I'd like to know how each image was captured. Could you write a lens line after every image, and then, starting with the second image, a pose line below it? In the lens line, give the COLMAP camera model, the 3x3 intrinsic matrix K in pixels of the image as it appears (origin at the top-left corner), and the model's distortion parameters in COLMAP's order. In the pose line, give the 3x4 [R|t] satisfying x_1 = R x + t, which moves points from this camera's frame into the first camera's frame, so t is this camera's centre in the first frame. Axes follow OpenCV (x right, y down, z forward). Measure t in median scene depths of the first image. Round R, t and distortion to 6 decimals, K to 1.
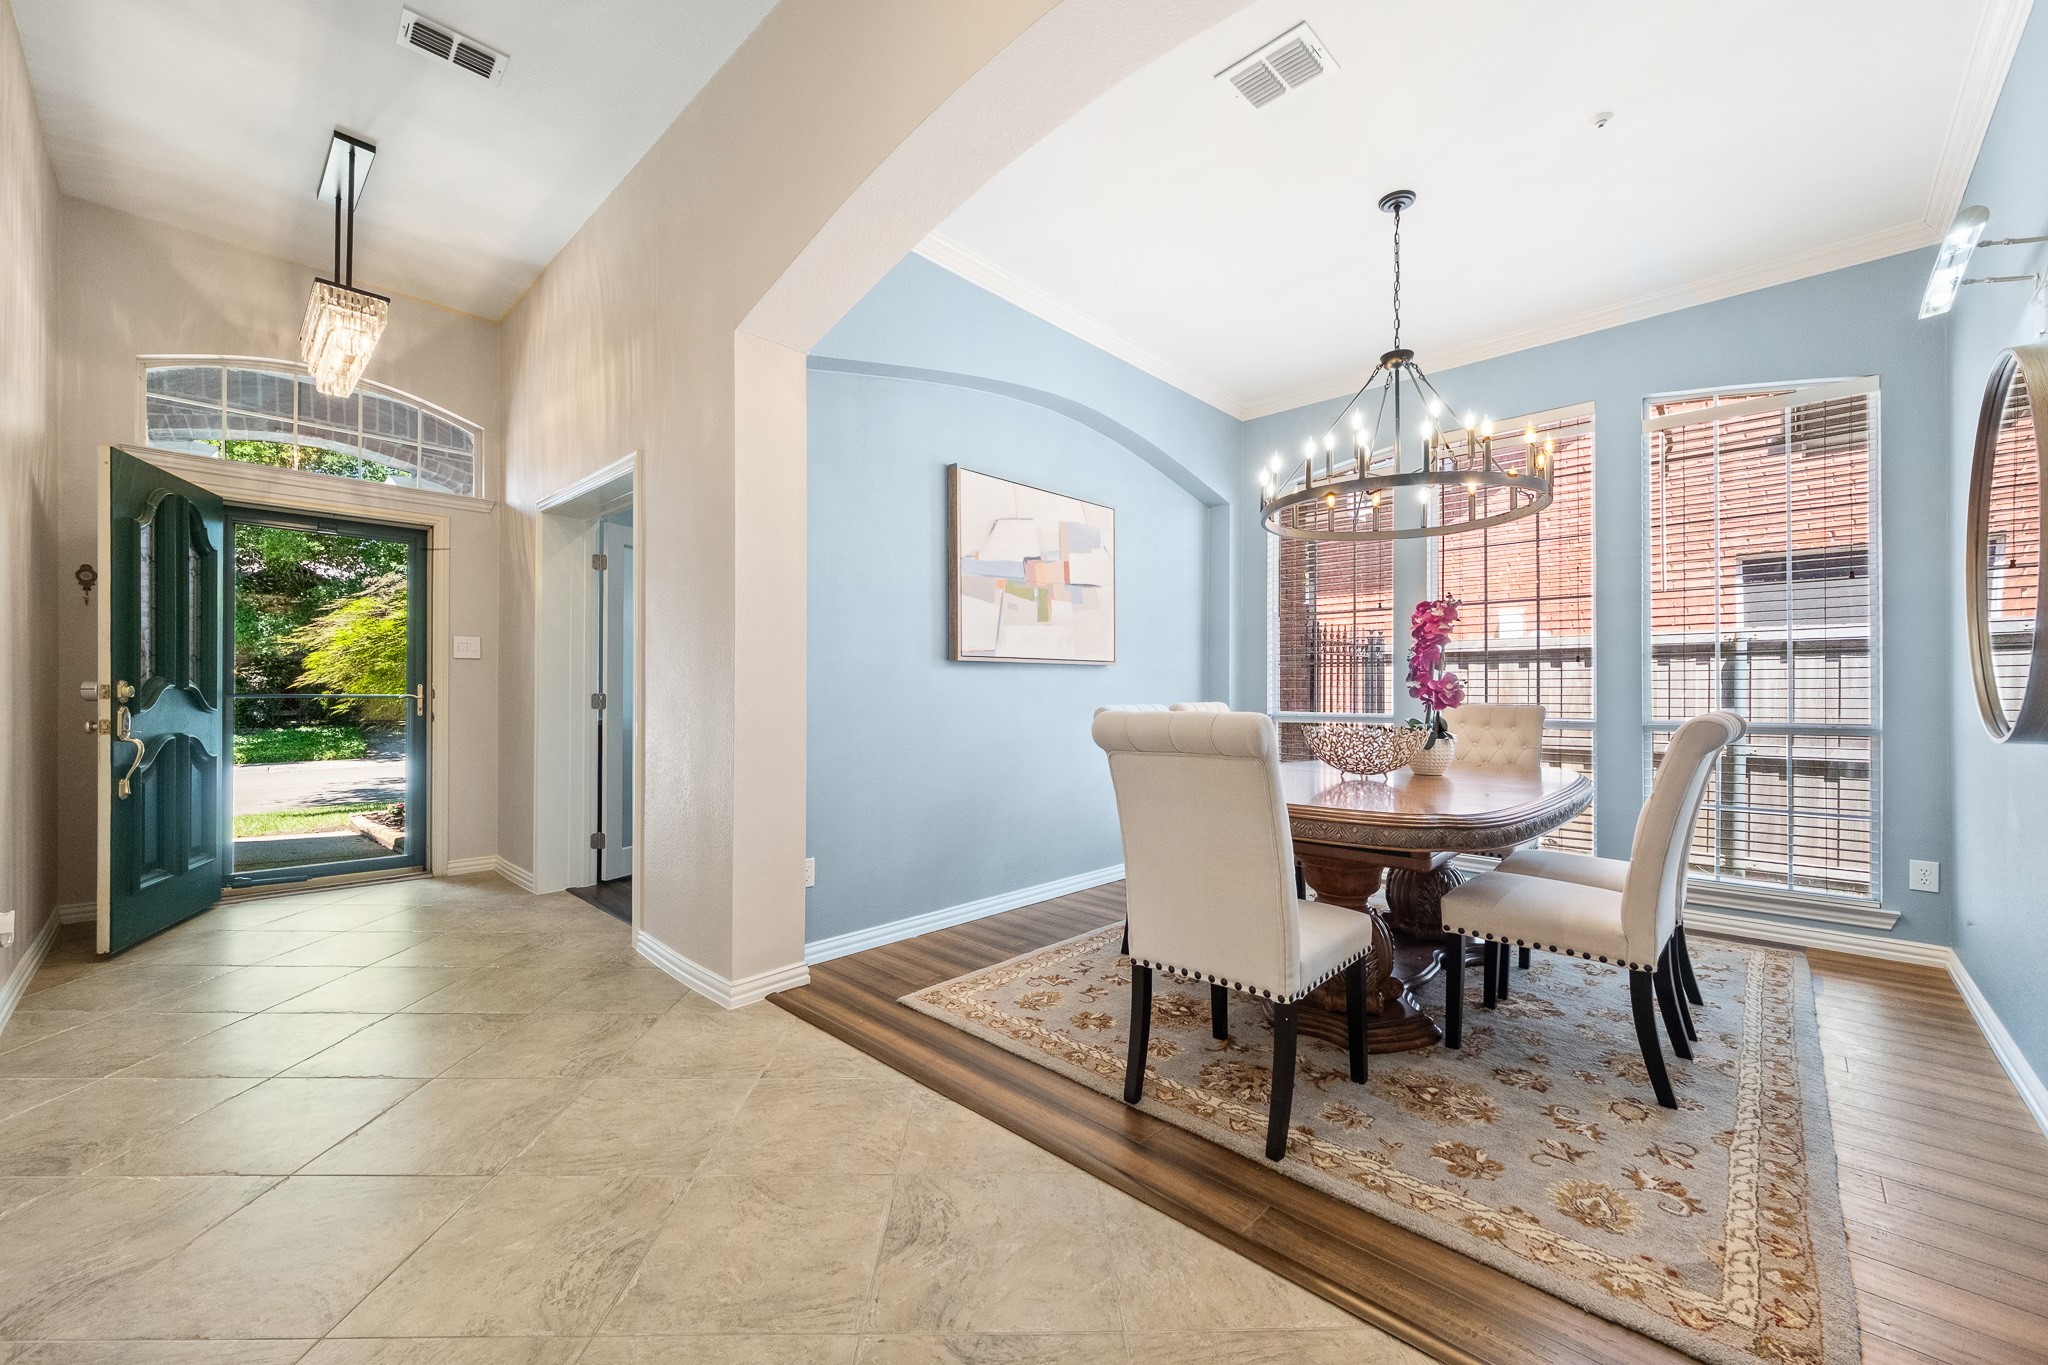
lens RADIAL K [[802.9, 0, 1018.1], [0, 802.9, 690.4], [0, 0, 1]] dist [0.000830, 0.000135]
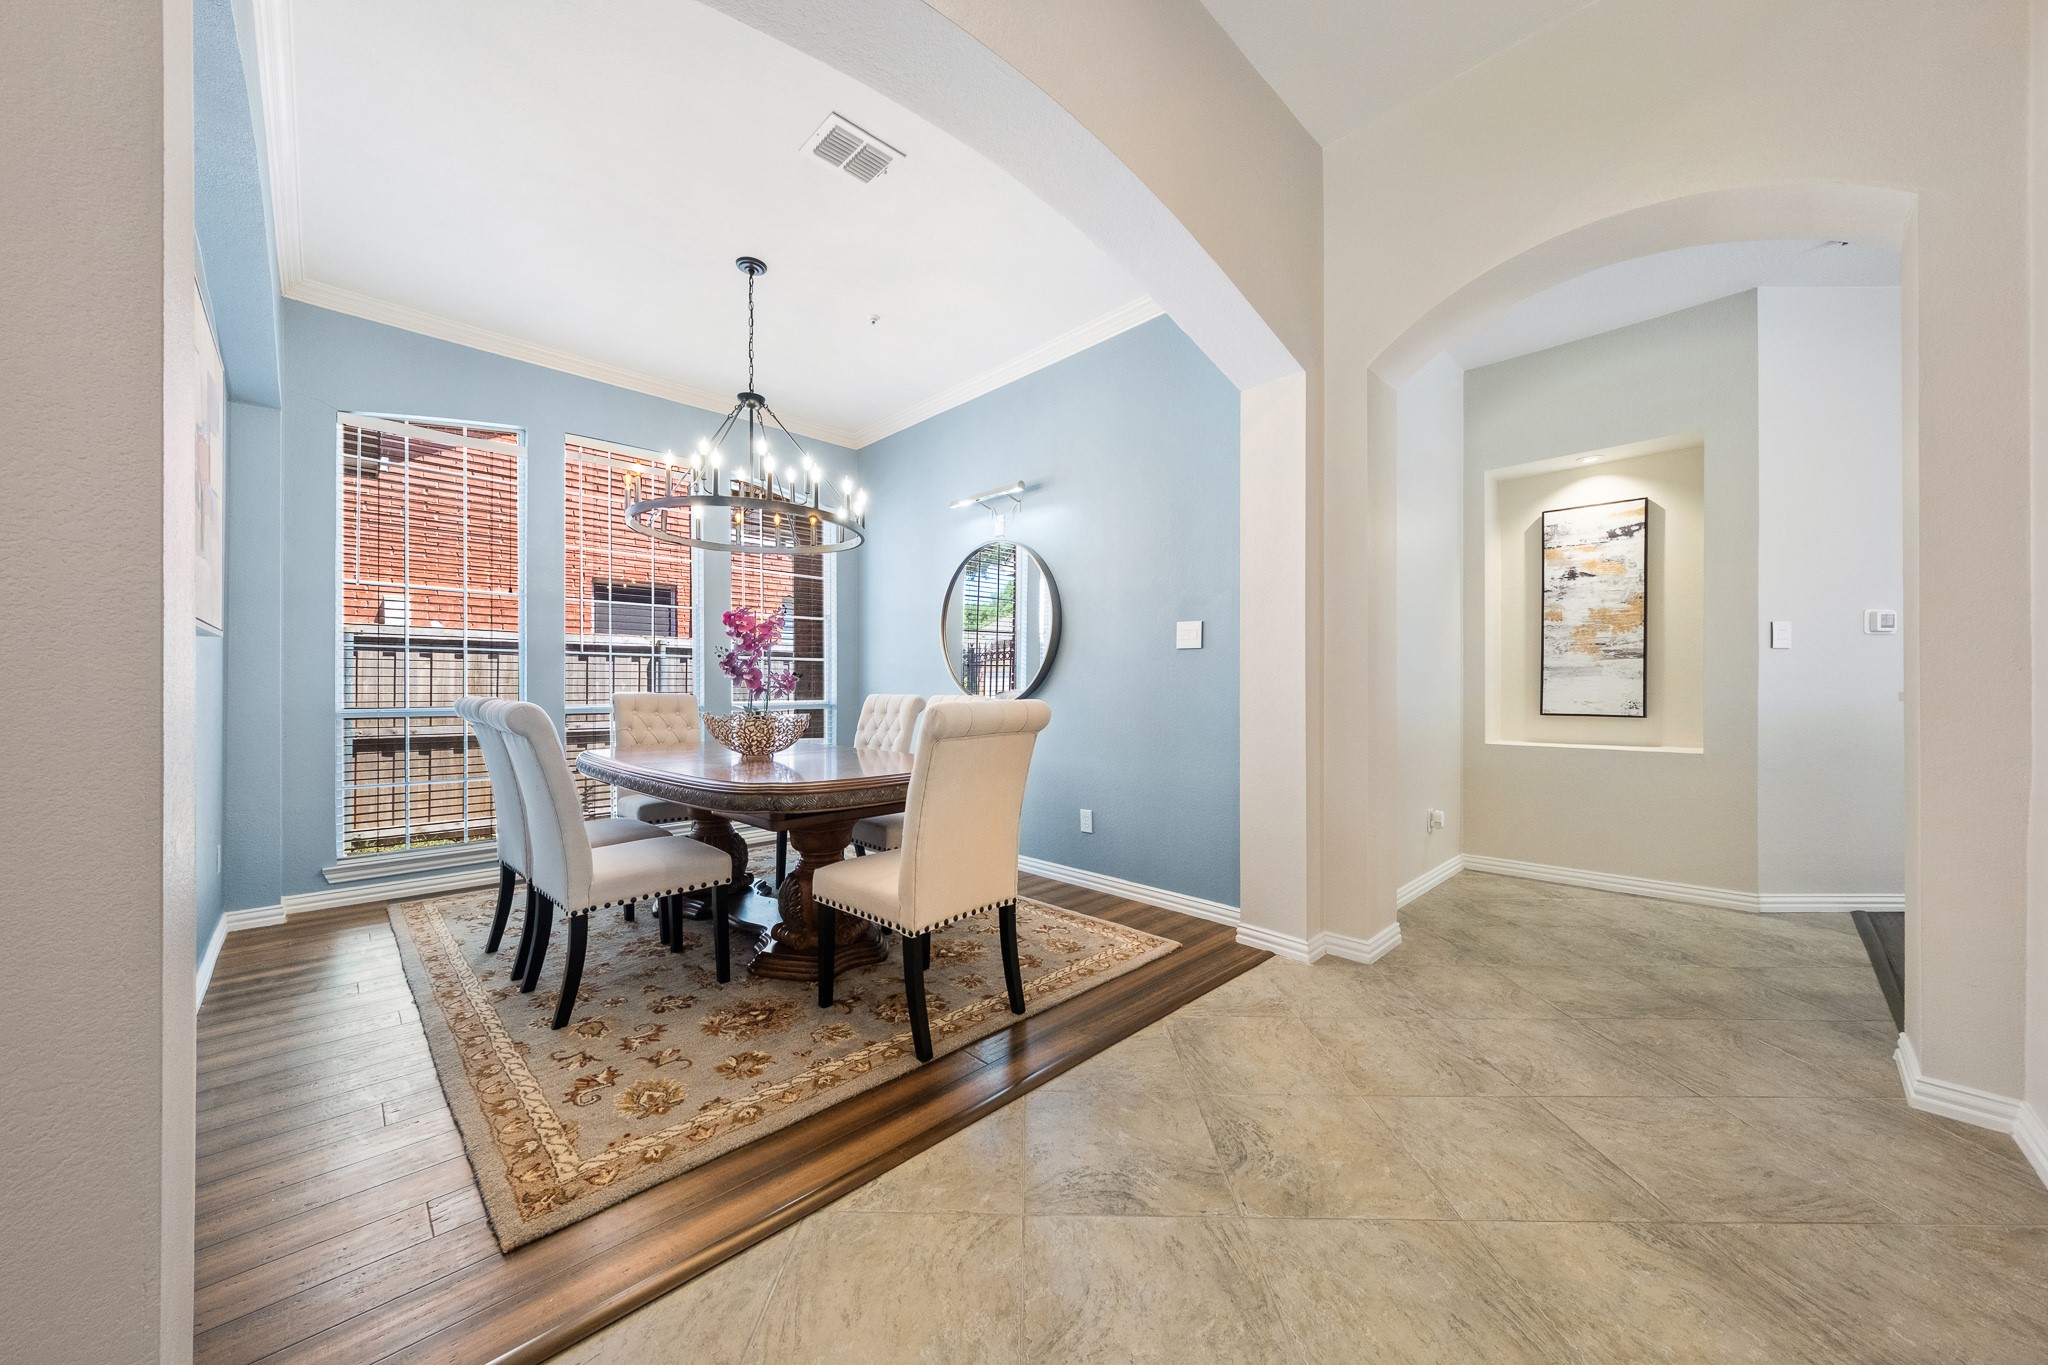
lens RADIAL K [[713.0, 0, 1024.0], [0, 713.0, 682.5], [0, 0, 1]] dist [-0.000067, -0.000033]
pose [[0.028923, -0.002023, 0.999580, -0.668128], [-0.003670, 0.999991, 0.002130, -0.004043], [-0.999575, -0.003730, 0.028915, 0.678954]]
